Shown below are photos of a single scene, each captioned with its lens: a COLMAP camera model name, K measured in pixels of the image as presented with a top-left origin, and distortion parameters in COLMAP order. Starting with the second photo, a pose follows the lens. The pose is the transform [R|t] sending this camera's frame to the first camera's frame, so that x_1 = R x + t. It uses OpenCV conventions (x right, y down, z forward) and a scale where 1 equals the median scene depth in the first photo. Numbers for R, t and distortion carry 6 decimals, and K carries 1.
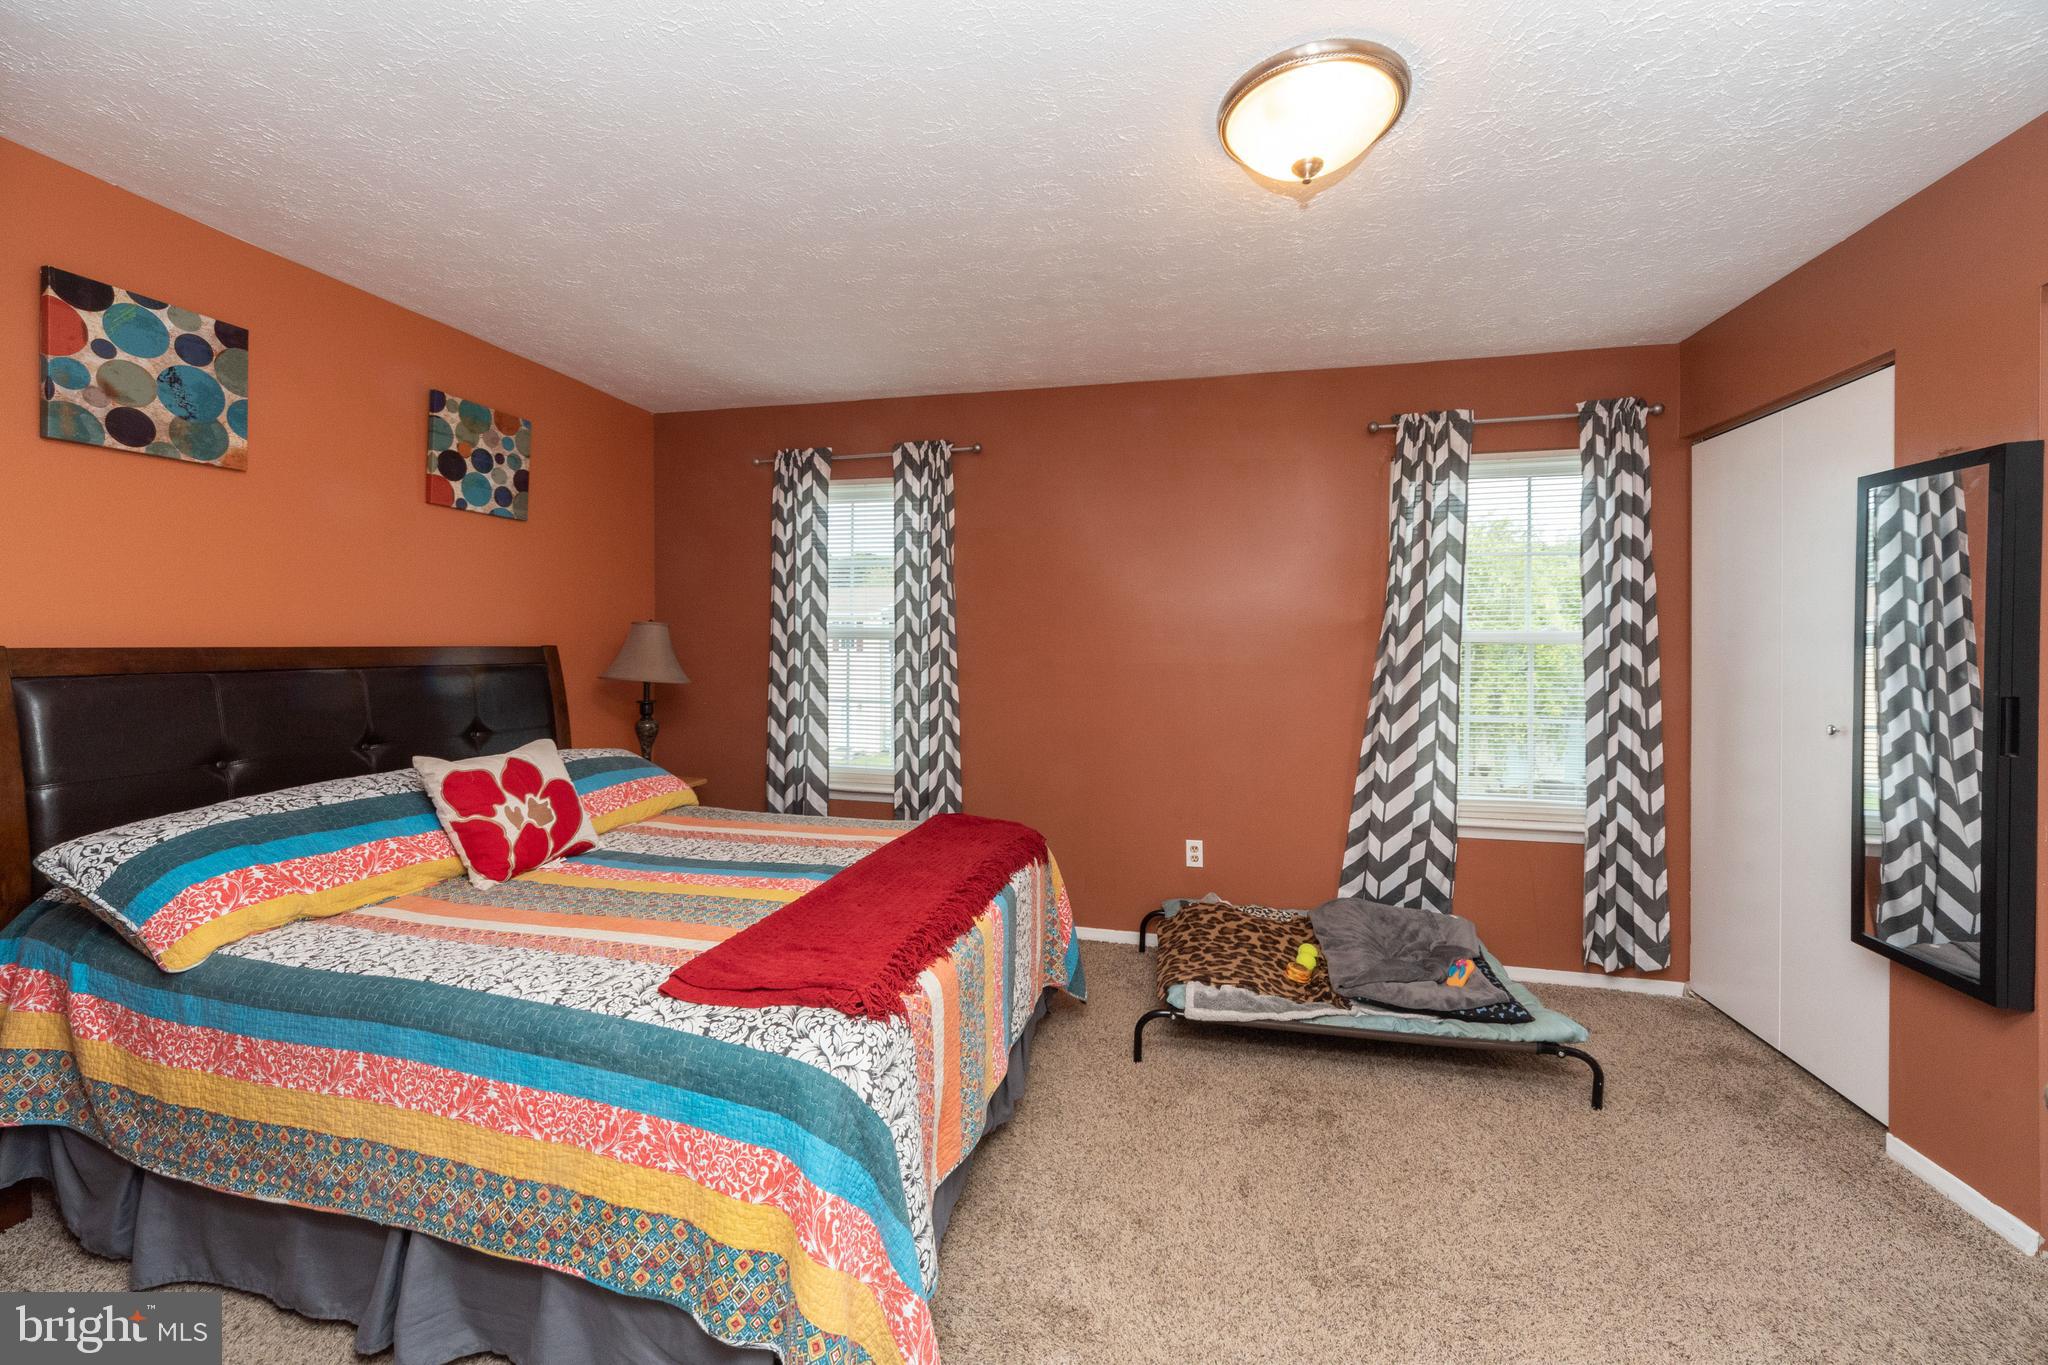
lens RADIAL K [[782.6, 0, 1020.5], [0, 782.6, 638.1], [0, 0, 1]] dist [-0.001279, -0.000089]
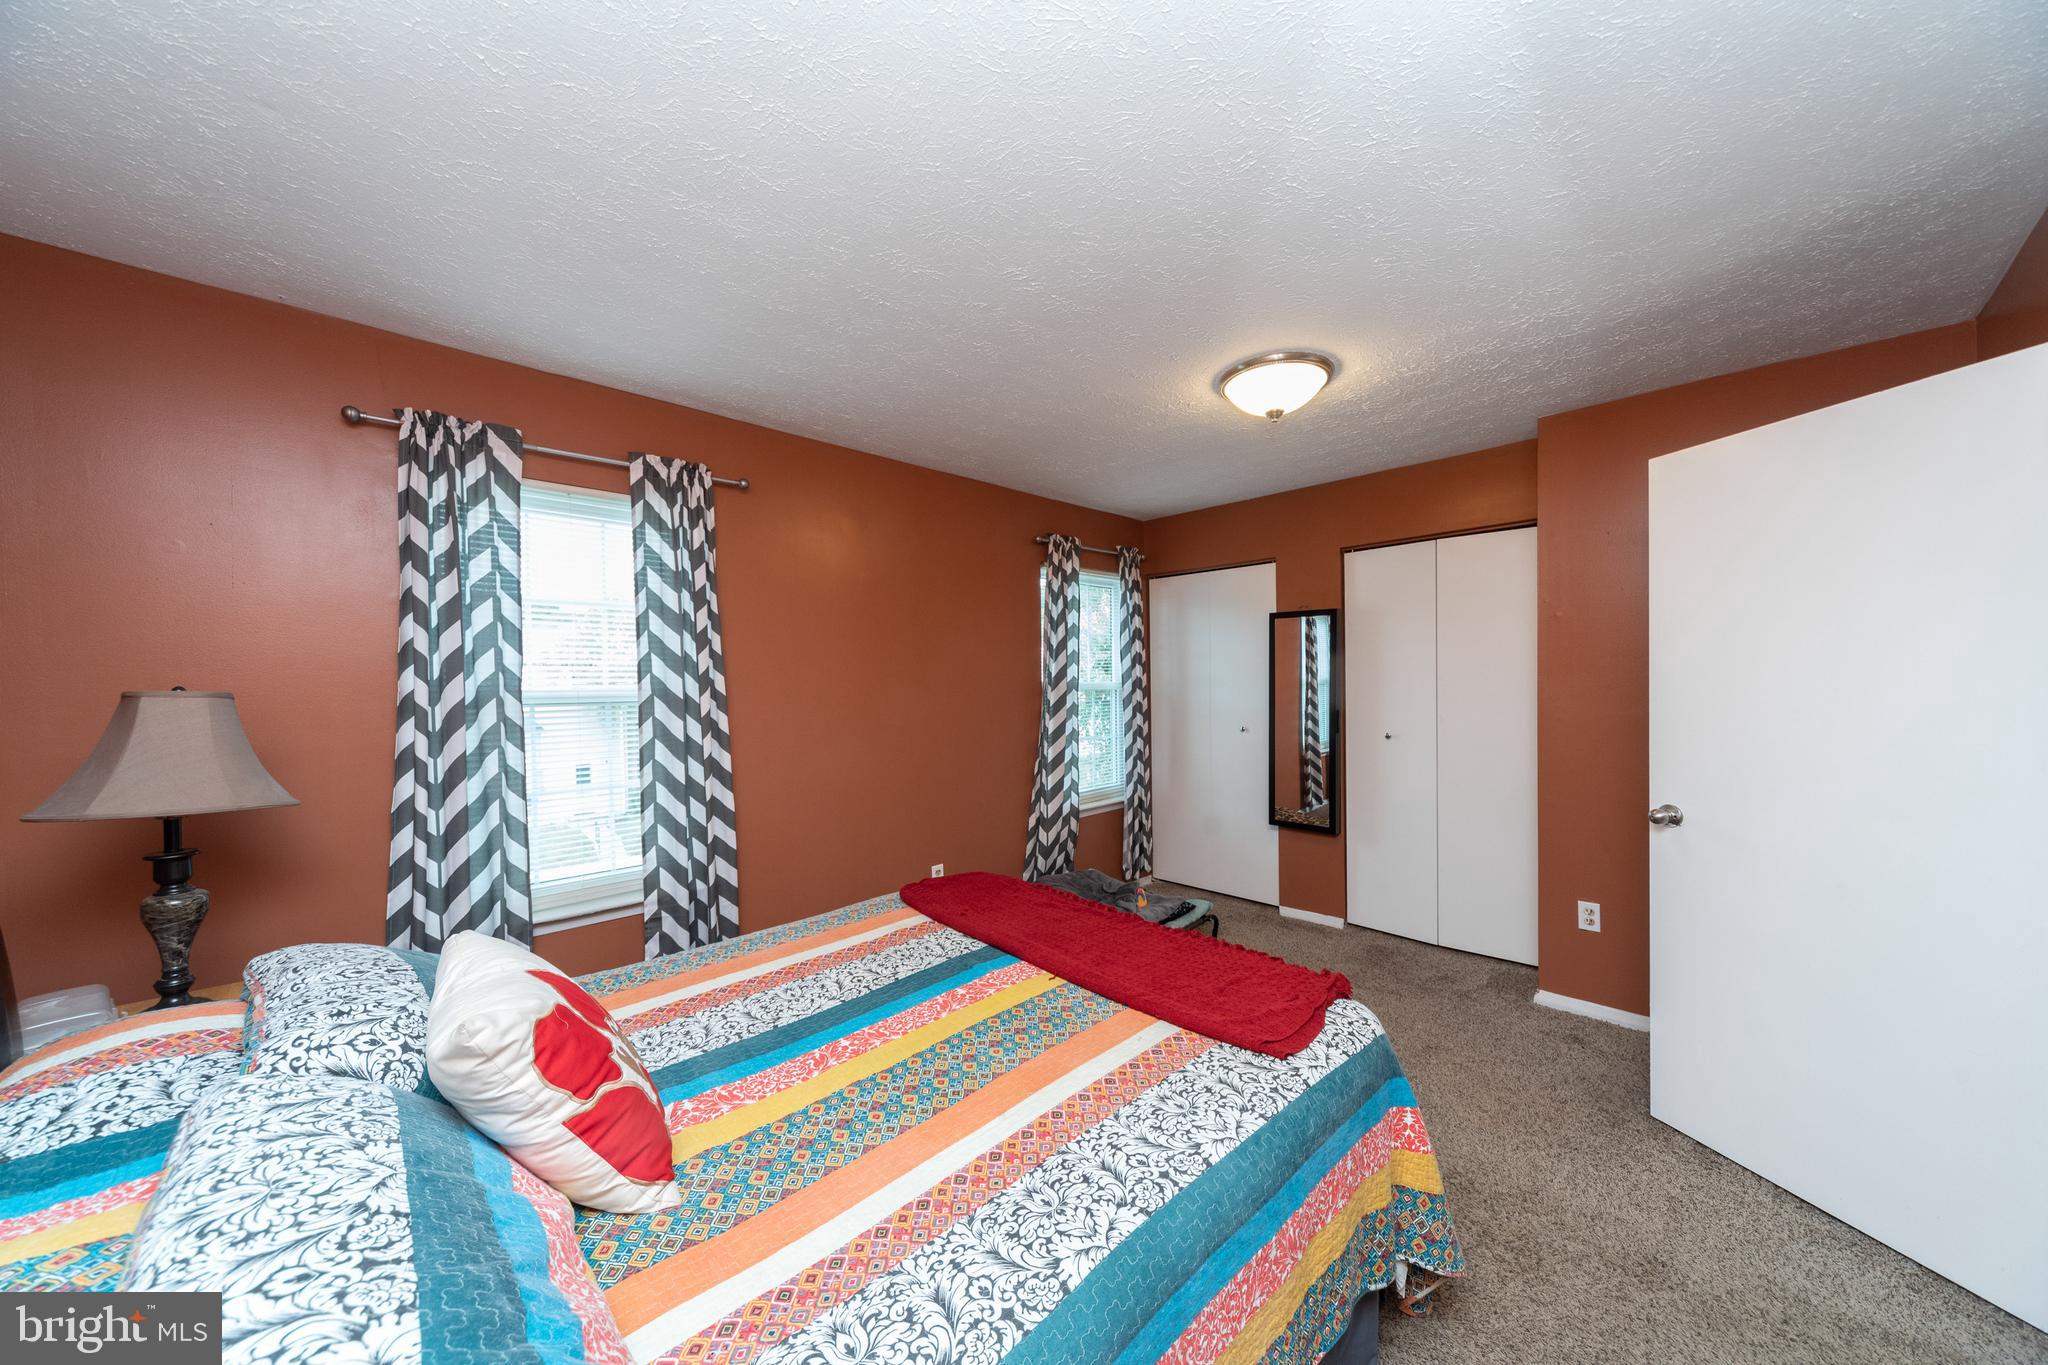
lens RADIAL K [[700.8, 0, 1028.3], [0, 700.8, 685.4], [0, 0, 1]] dist [0.001956, -0.001124]
pose [[0.531486, -0.019770, 0.846836, -0.666027], [0.011164, 0.999804, 0.016335, -0.029893], [-0.846994, 0.000772, 0.531603, 0.368743]]
